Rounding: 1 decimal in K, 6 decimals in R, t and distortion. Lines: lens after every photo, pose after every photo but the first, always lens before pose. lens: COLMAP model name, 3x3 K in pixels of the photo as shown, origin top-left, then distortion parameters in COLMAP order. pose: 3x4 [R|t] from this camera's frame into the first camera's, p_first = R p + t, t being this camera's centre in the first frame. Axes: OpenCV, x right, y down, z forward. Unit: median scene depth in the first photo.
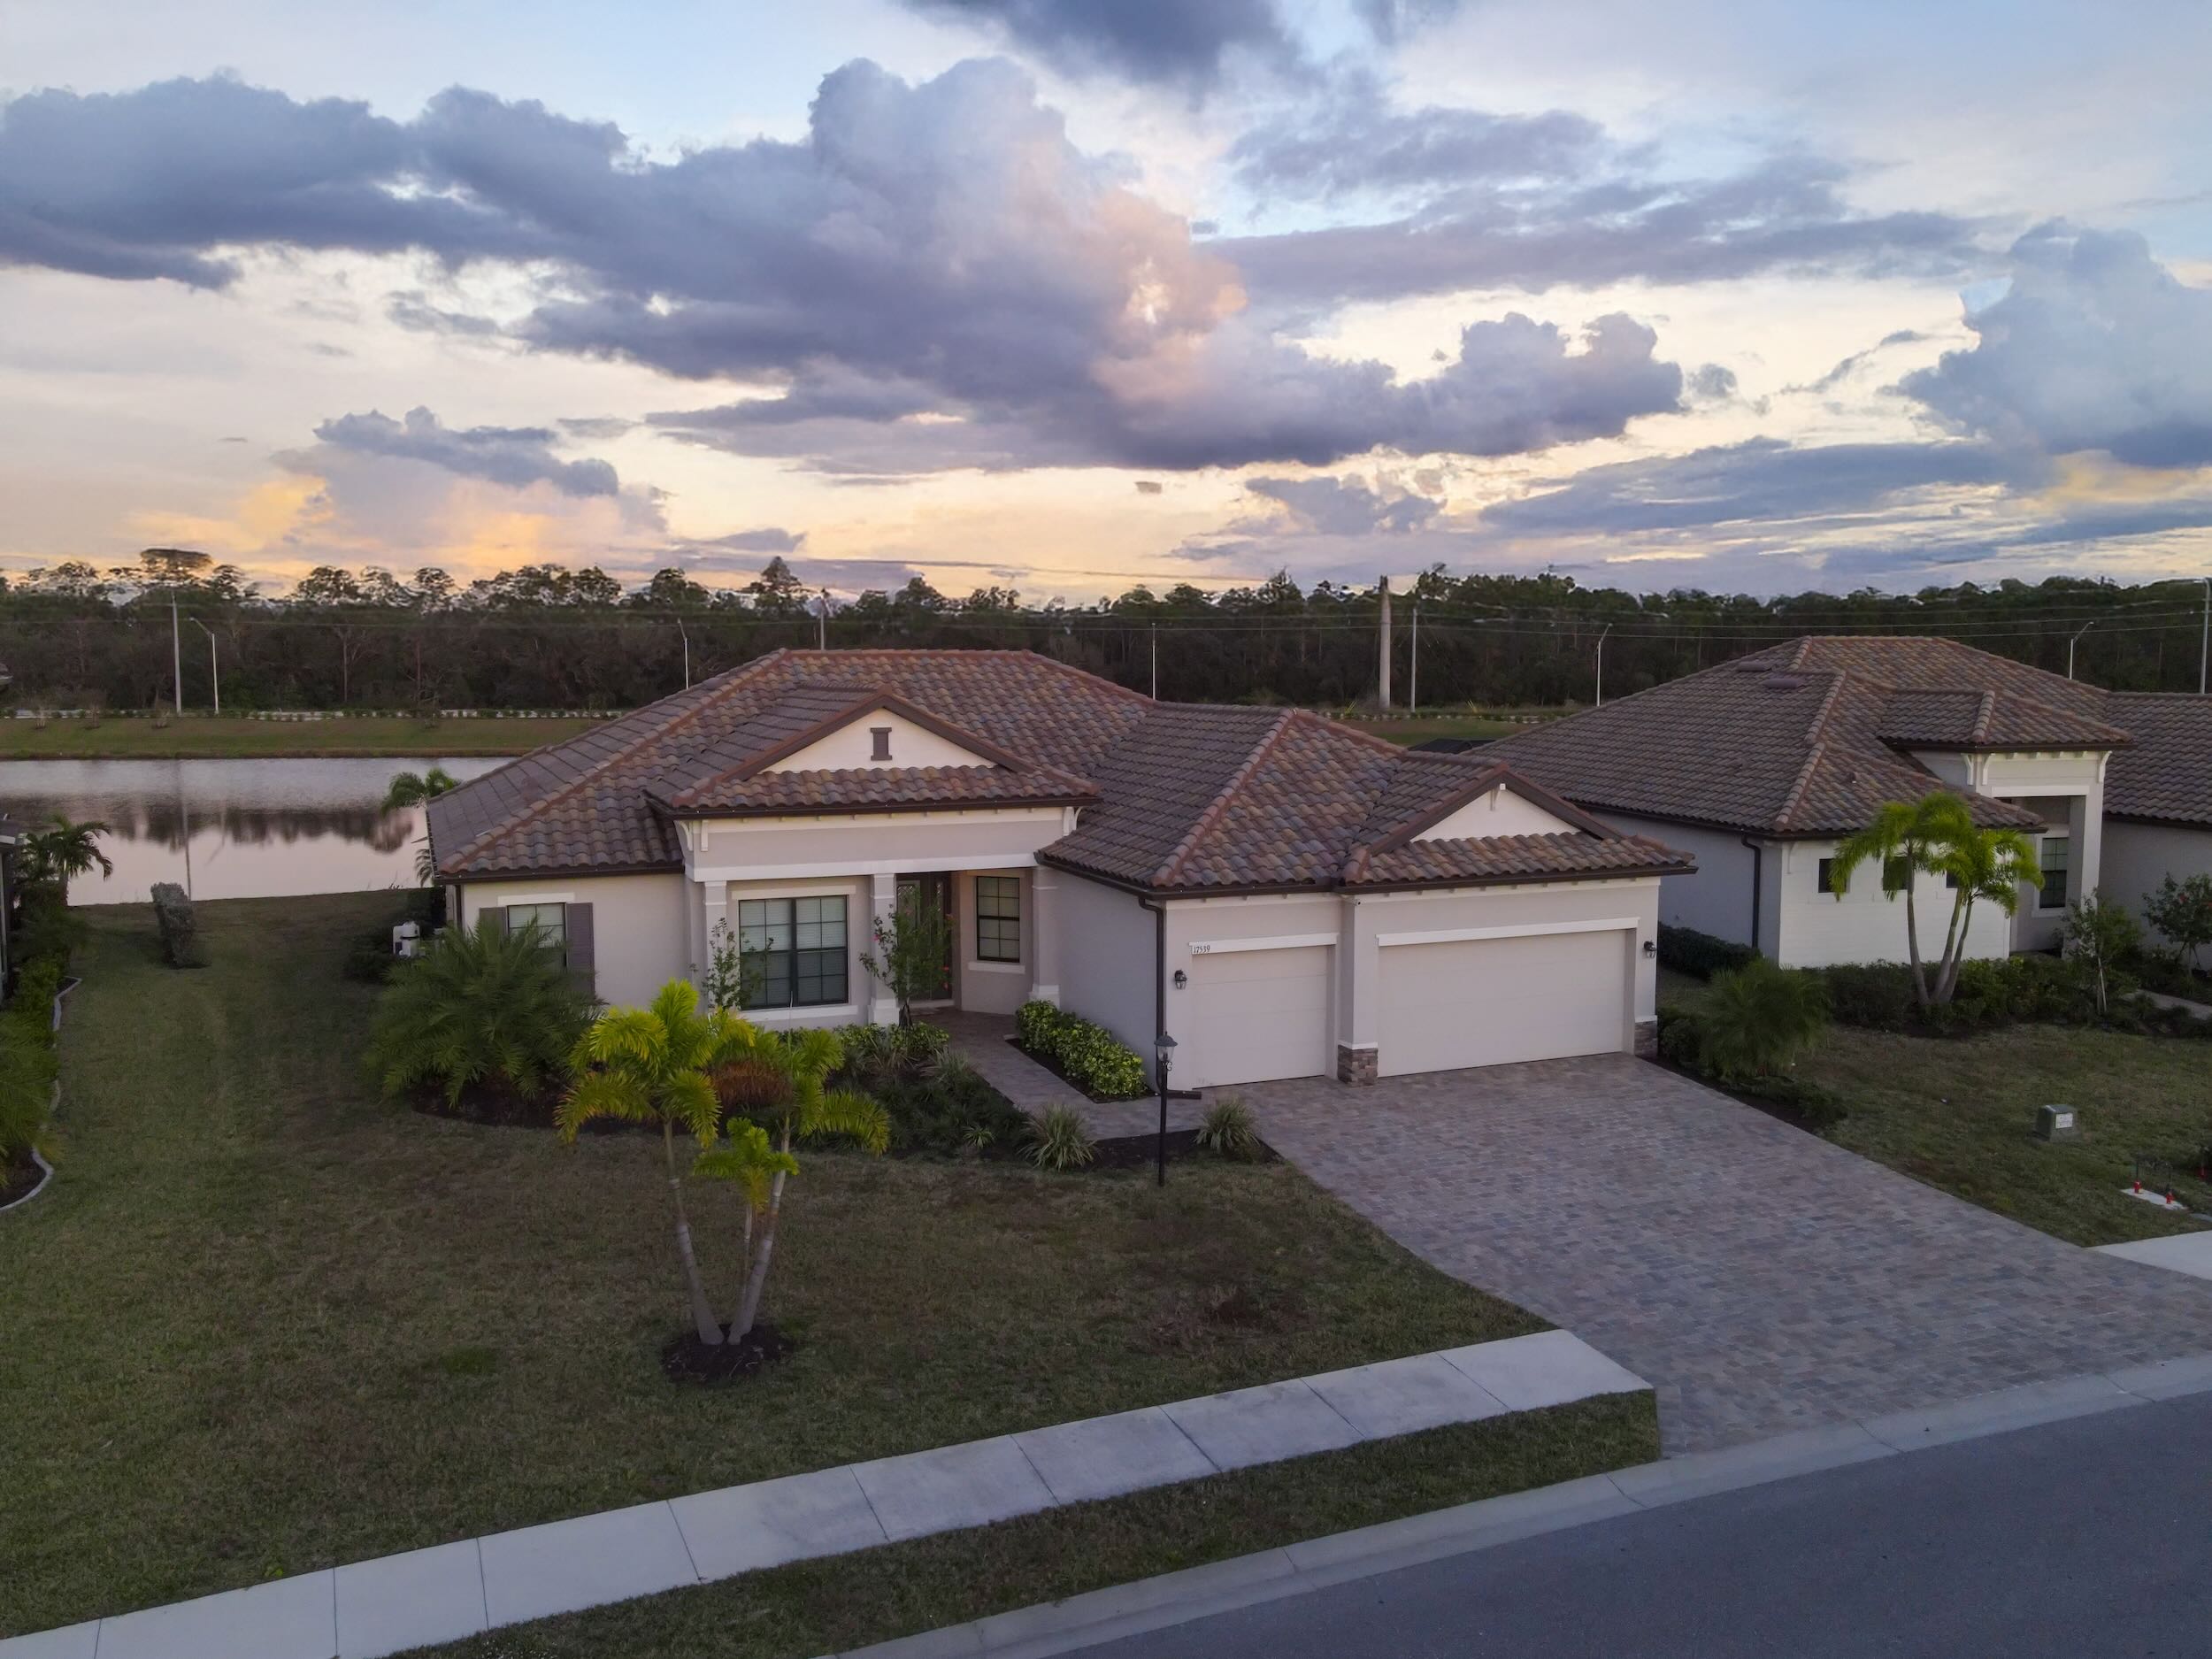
lens RADIAL K [[1689.8, 0, 1129.2], [0, 1689.8, 819.7], [0, 0, 1]] dist [-0.000763, 0.004382]
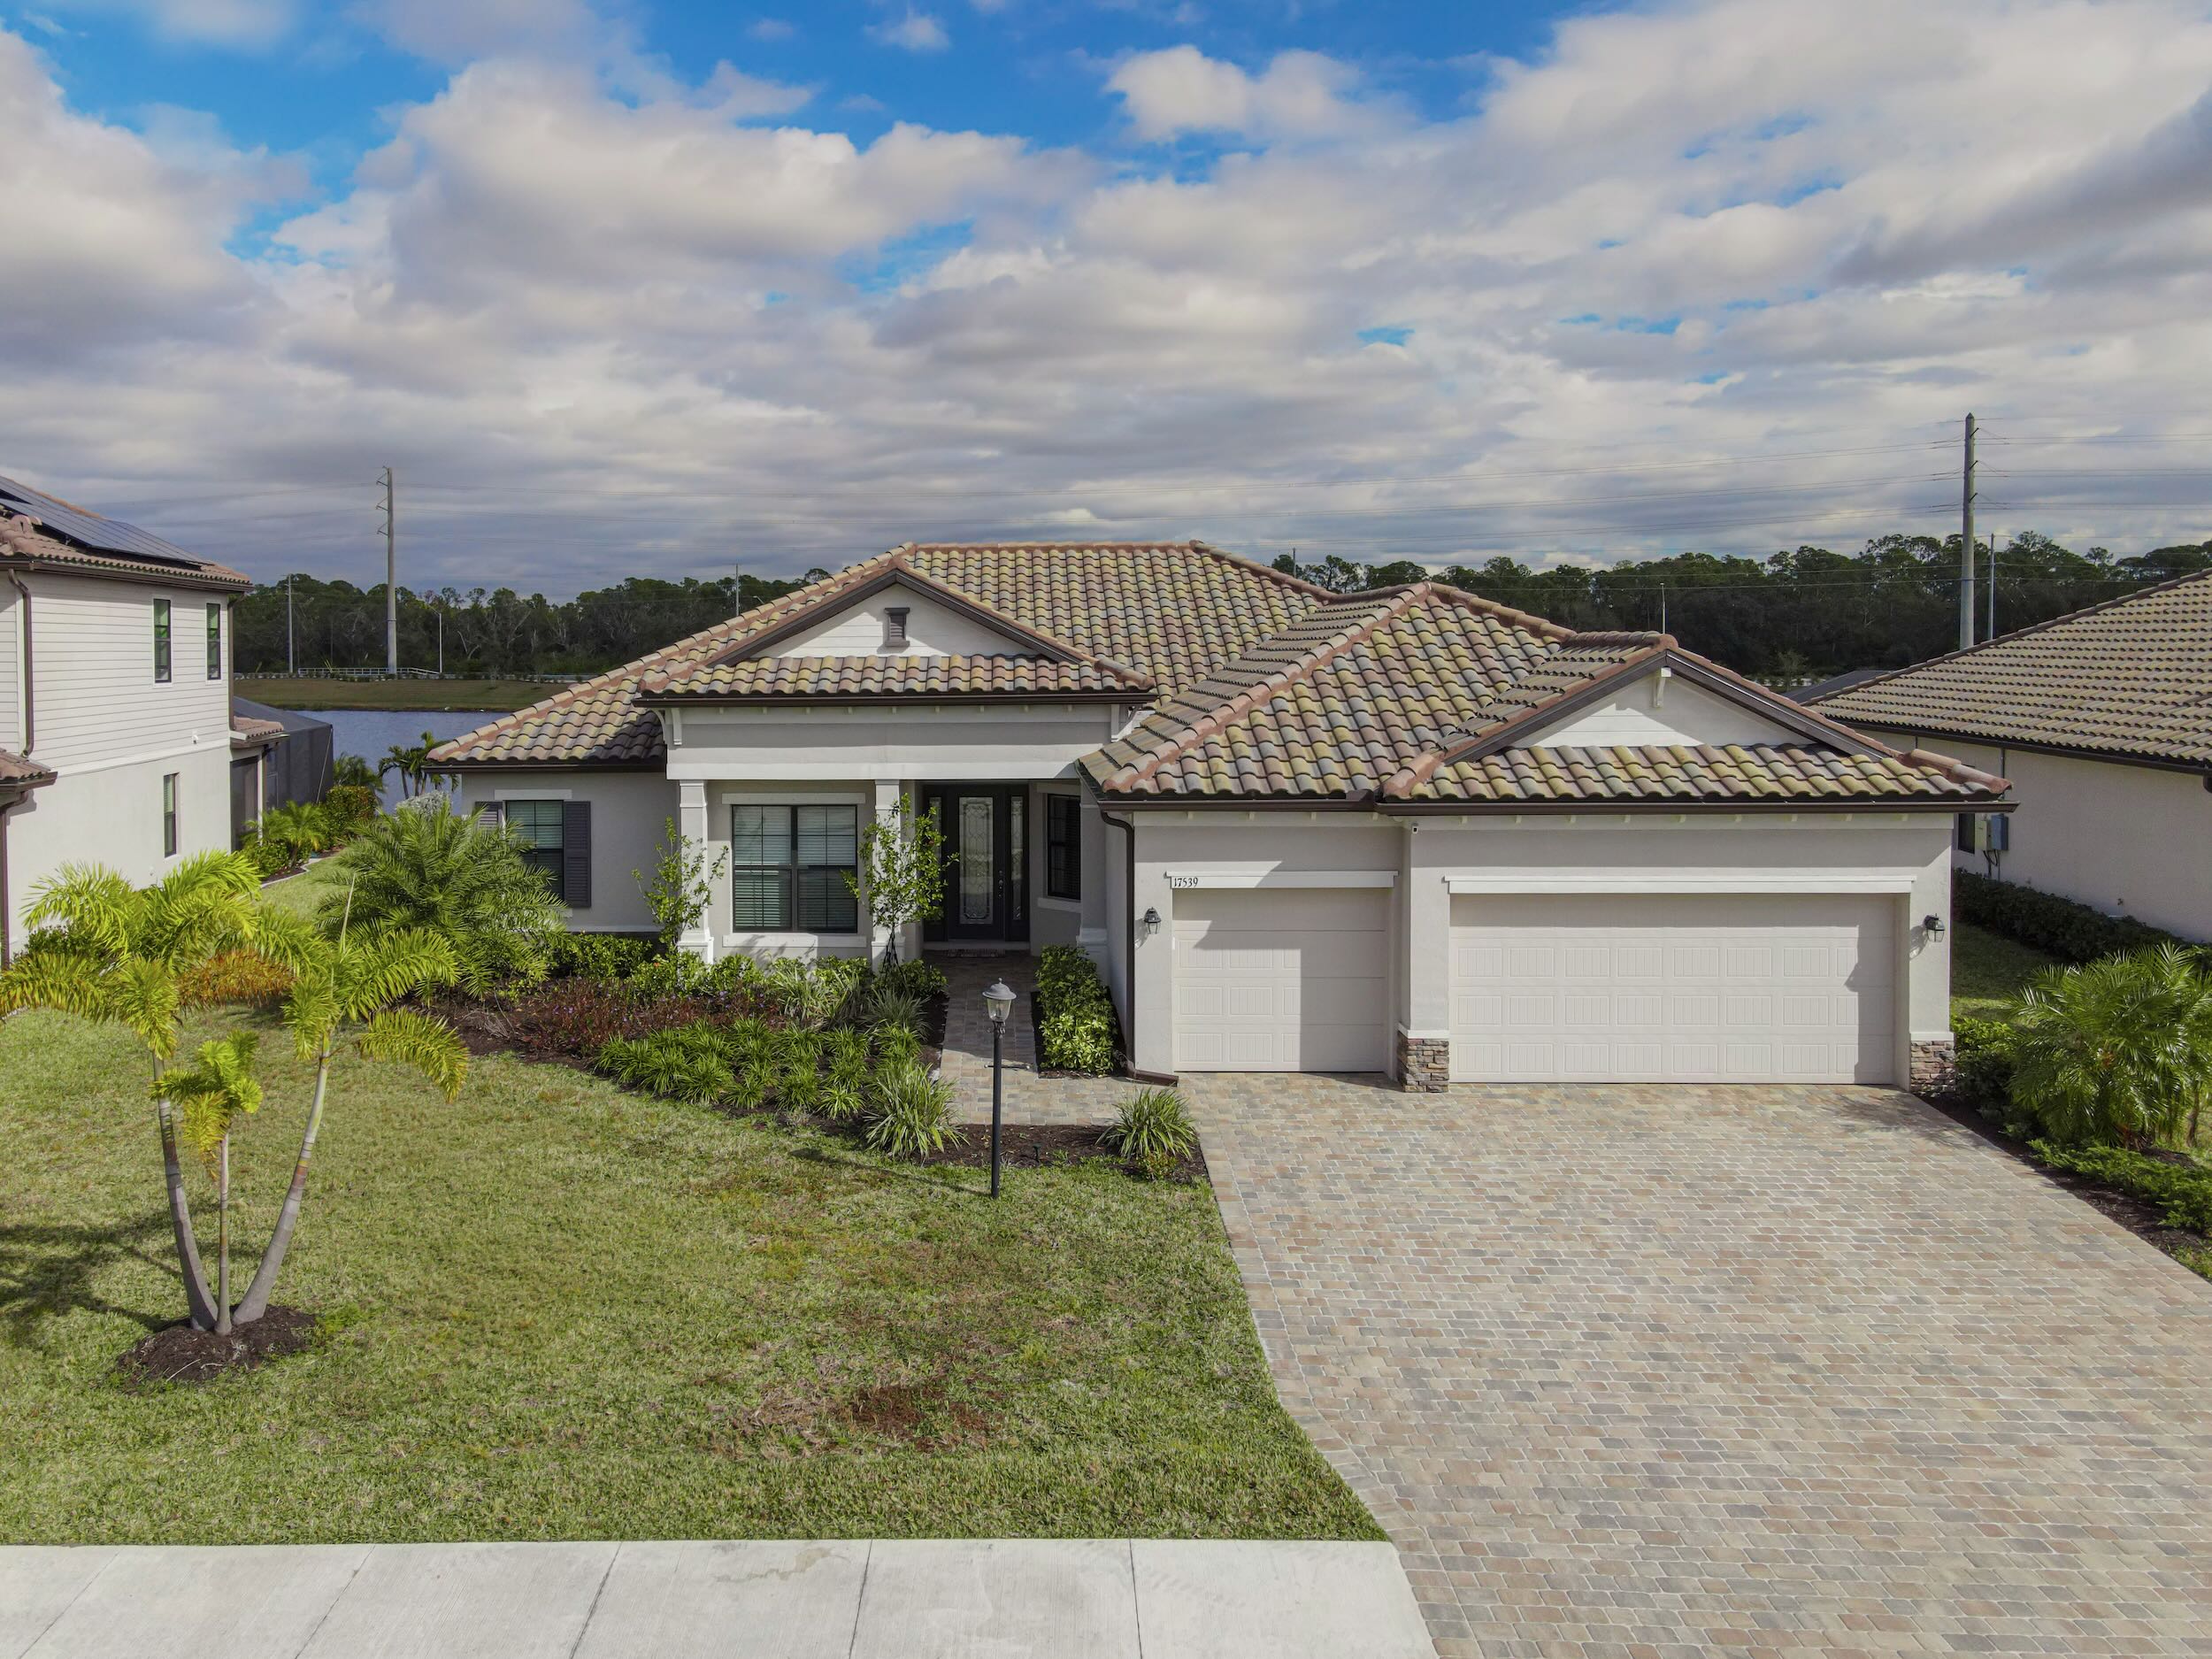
lens RADIAL K [[1578.2, 0, 1100.5], [0, 1578.2, 716.0], [0, 0, 1]] dist [0.012836, -0.005517]
pose [[0.913975, 0.006437, -0.405719, 0.312261], [-0.031480, 0.997985, -0.055083, 0.046841], [0.404547, 0.063117, 0.912336, 0.375787]]
